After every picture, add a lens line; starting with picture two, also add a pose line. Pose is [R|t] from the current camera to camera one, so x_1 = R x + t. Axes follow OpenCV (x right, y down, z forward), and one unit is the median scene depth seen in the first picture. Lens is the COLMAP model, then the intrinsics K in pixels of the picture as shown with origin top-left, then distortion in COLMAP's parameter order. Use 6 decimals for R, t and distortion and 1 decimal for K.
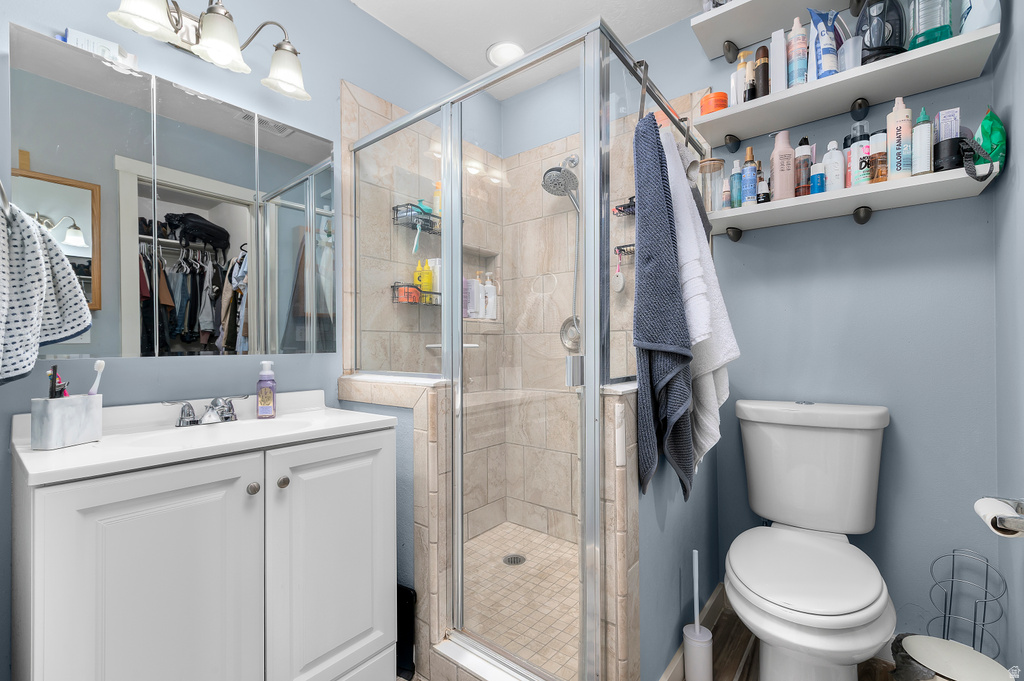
lens RADIAL K [[439.4, 0, 519.2], [0, 439.4, 349.4], [0, 0, 1]] dist [-0.003288, -0.000221]
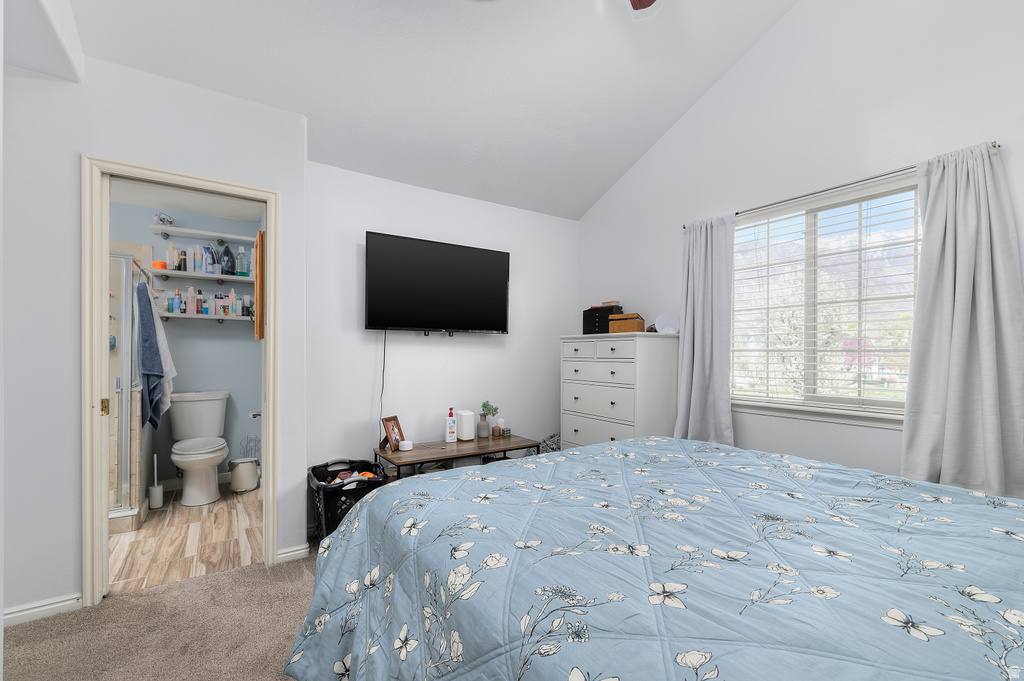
lens RADIAL K [[439.4, 0, 519.2], [0, 439.4, 349.4], [0, 0, 1]] dist [-0.003288, -0.000221]
pose [[0.299573, 0.017682, 0.953910, -1.353282], [0.004990, 0.999786, -0.020100, -0.073743], [-0.954060, 0.010782, 0.299420, -1.703318]]
